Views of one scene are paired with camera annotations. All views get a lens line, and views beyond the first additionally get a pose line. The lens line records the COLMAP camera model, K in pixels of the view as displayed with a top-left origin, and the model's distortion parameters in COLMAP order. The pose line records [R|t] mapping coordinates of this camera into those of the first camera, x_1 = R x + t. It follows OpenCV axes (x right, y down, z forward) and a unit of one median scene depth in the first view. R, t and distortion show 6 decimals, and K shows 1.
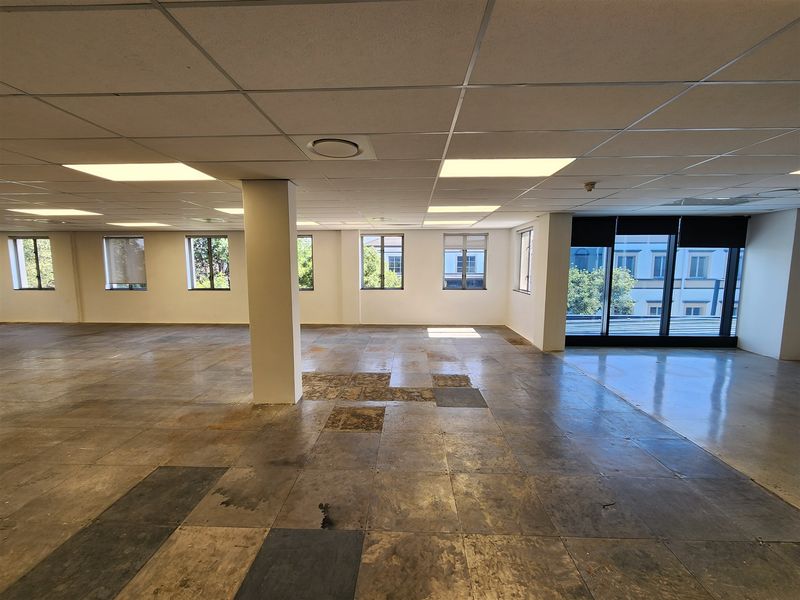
lens RADIAL K [[325.5, 0, 393.8], [0, 325.5, 298.8], [0, 0, 1]] dist [-0.001014, -0.002245]
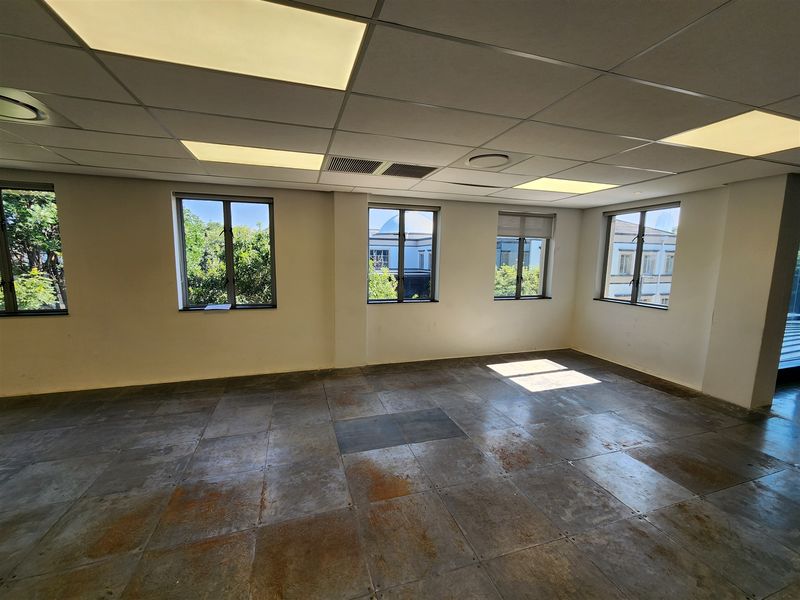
lens RADIAL K [[325.5, 0, 395.2], [0, 325.5, 297.9], [0, 0, 1]] dist [-0.001014, -0.002245]
pose [[0.938355, -0.025409, 0.344738, -0.323918], [0.020765, 0.999637, 0.017157, -0.059993], [-0.345048, -0.008941, 0.938542, 0.600058]]
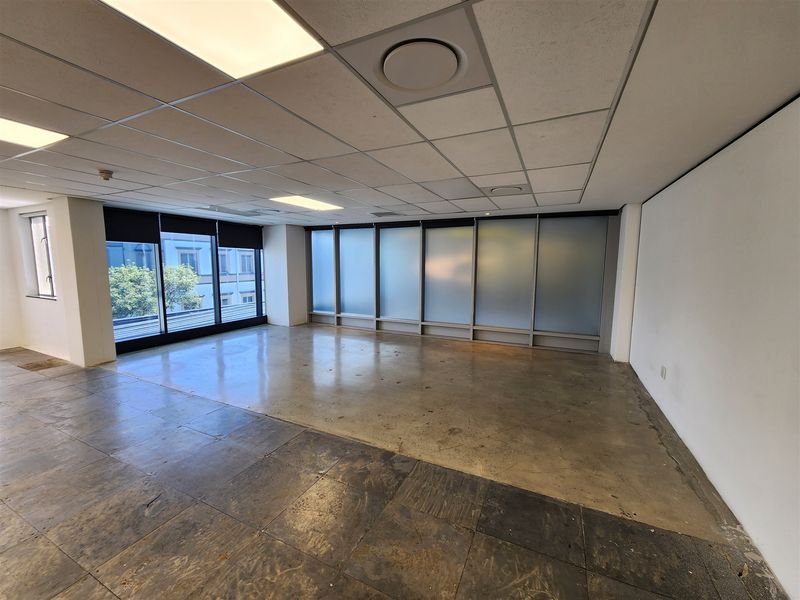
lens RADIAL K [[325.5, 0, 398.6], [0, 325.5, 299.9], [0, 0, 1]] dist [-0.001014, -0.002245]
pose [[0.388618, -0.102858, 0.915640, 0.035070], [0.090970, 0.993178, 0.072959, 0.004428], [-0.916897, 0.054942, 0.395323, -0.045495]]
